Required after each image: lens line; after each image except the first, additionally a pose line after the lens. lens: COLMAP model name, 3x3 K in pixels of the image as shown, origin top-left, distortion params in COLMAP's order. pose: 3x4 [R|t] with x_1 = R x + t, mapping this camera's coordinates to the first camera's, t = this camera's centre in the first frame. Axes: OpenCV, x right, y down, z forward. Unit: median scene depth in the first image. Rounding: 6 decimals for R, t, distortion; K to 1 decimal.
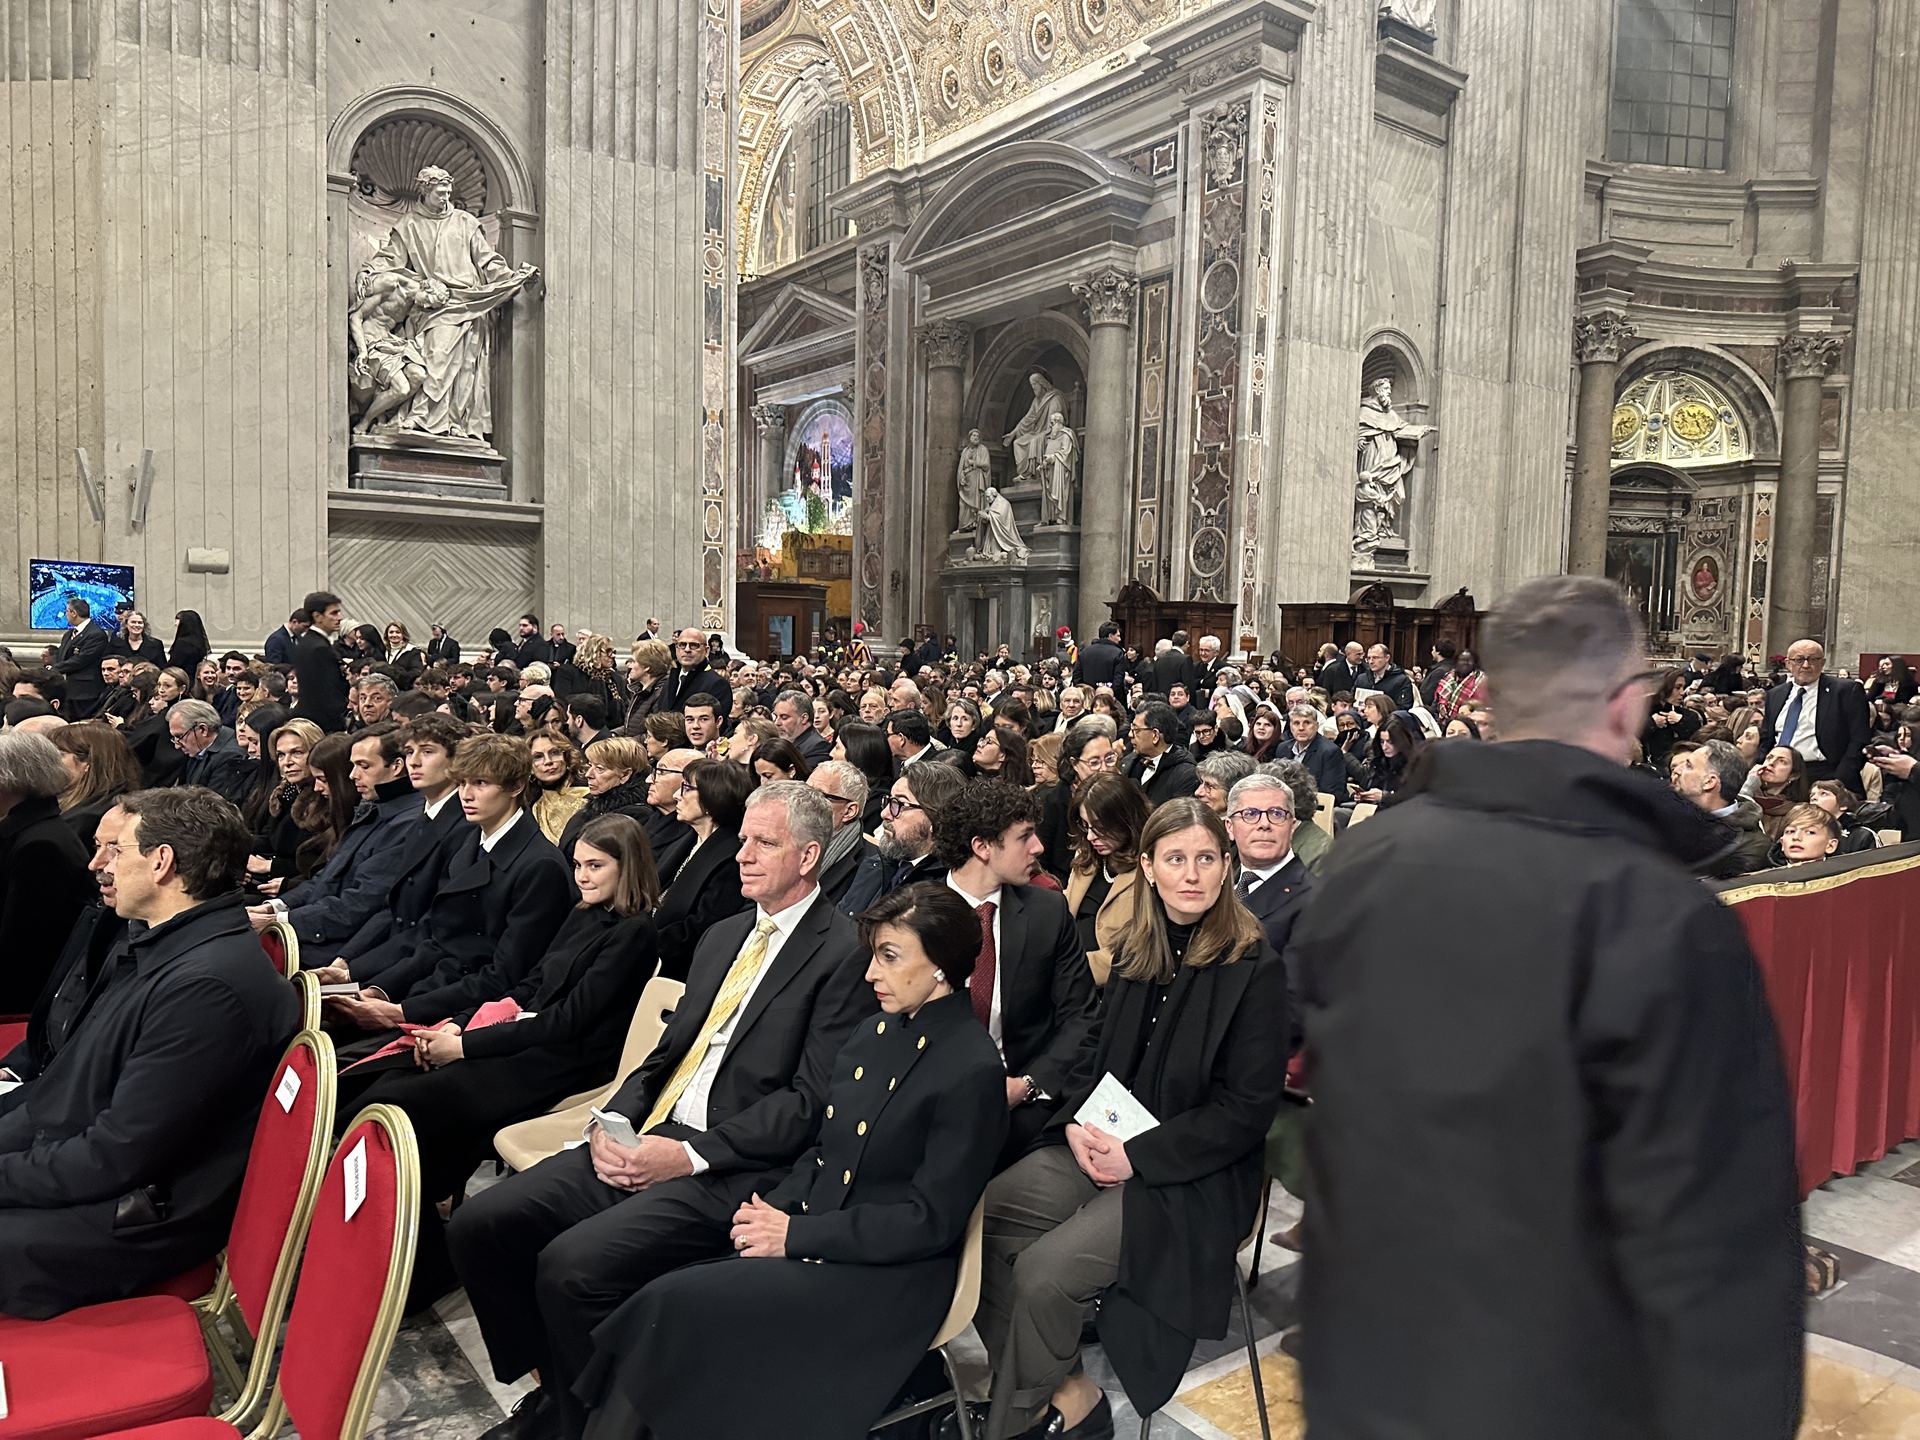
lens RADIAL K [[1358.9, 0, 953.8], [0, 1358.9, 720.7], [0, 0, 1]] dist [-0.002197, -0.000977]
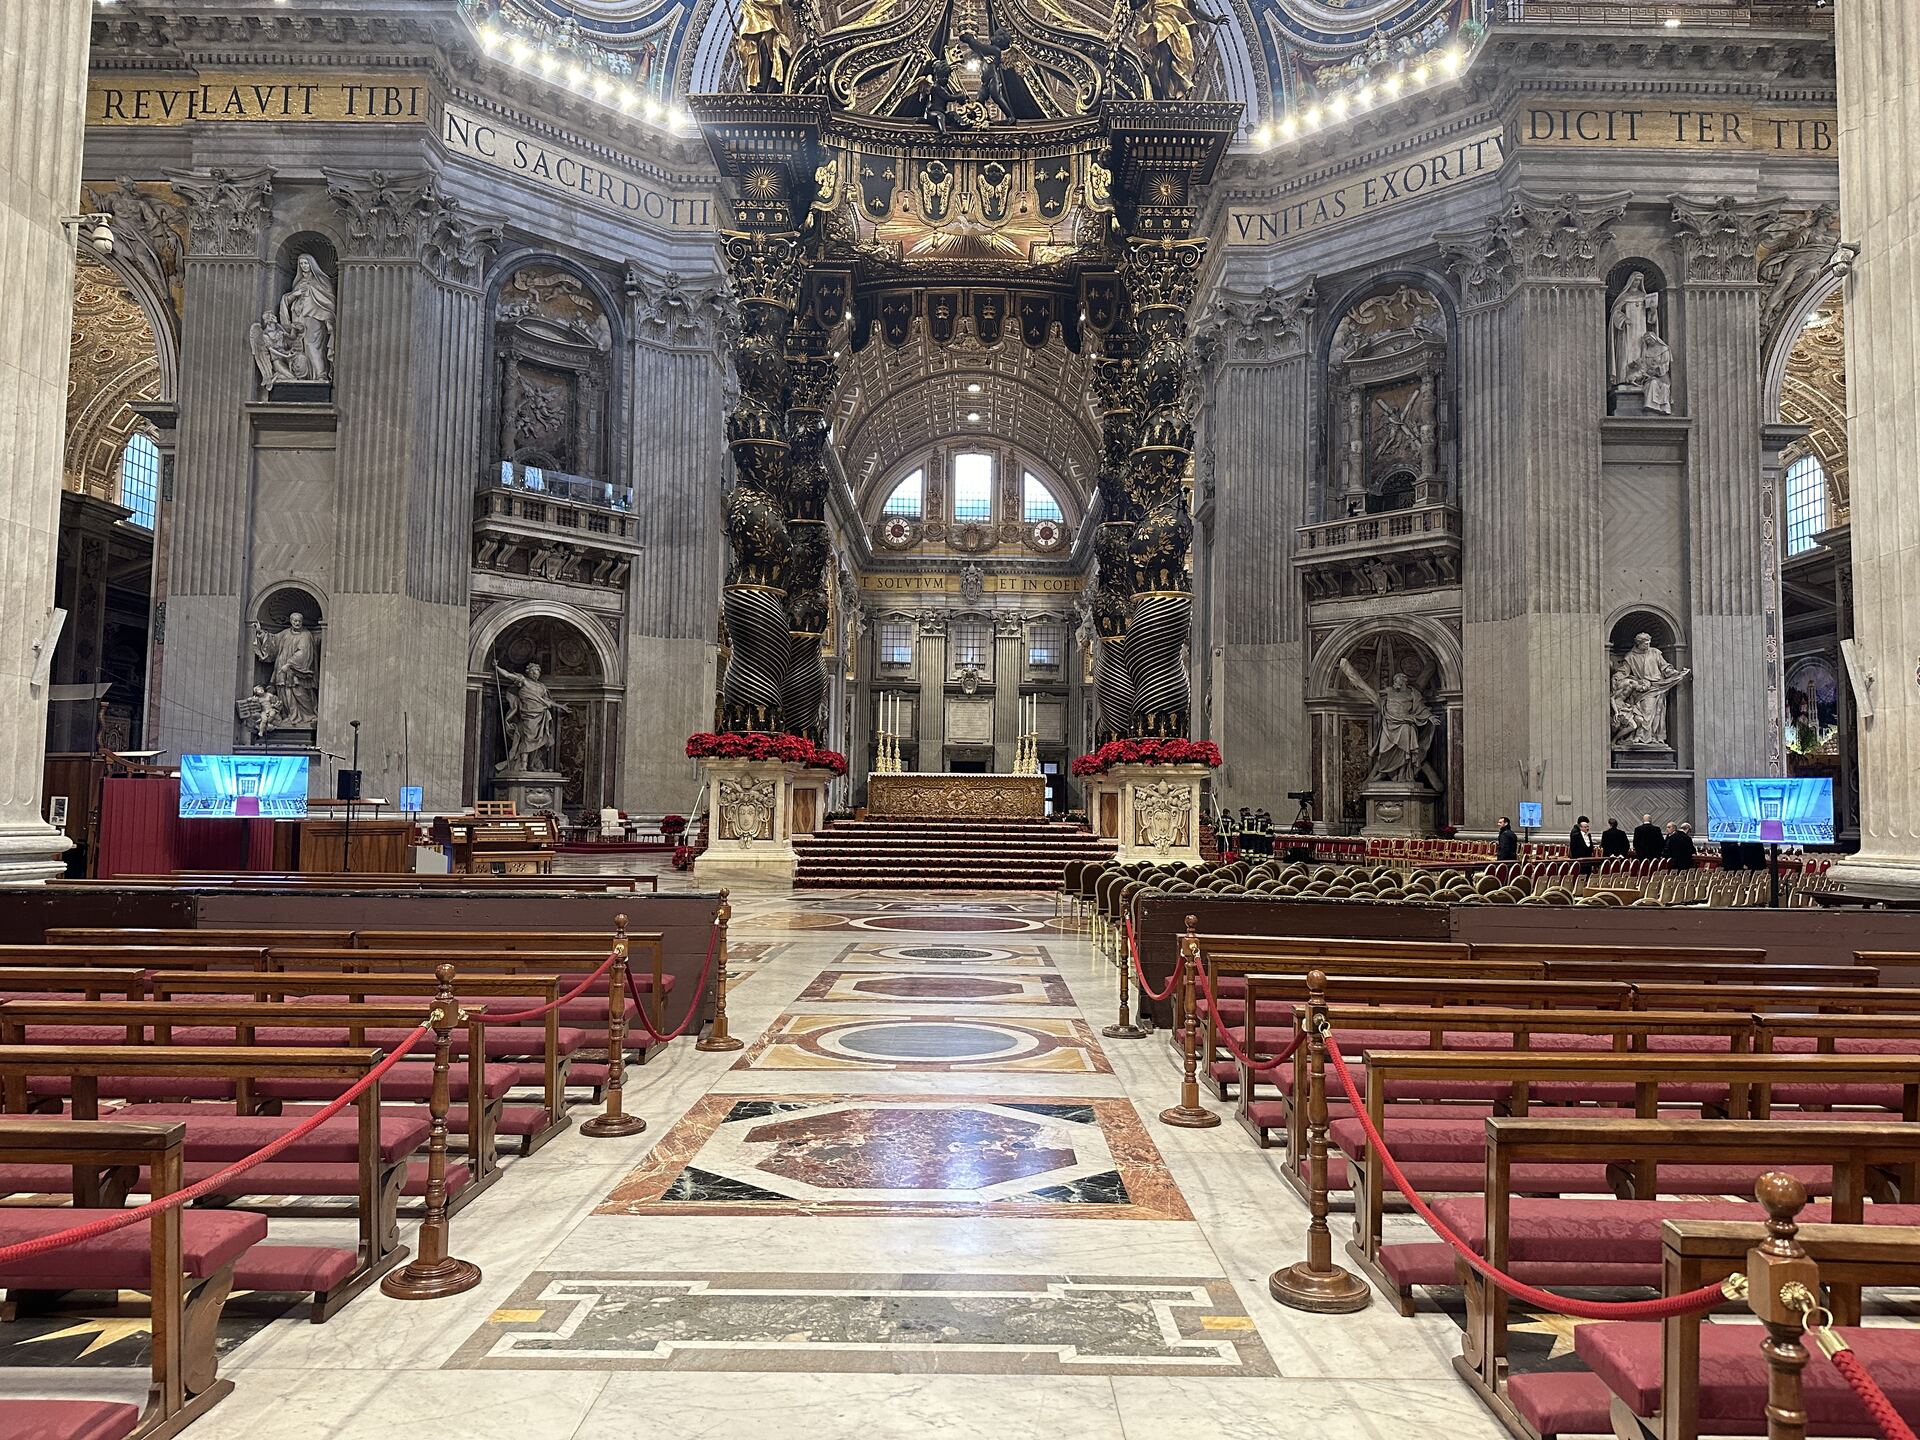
lens RADIAL K [[1358.9, 0, 960.2], [0, 1358.9, 718.2], [0, 0, 1]] dist [-0.002197, -0.000977]
pose [[0.807121, -0.050839, -0.588192, 0.048230], [-0.030385, 0.991388, -0.127383, 0.082992], [0.589603, 0.120686, 0.798626, -1.593033]]
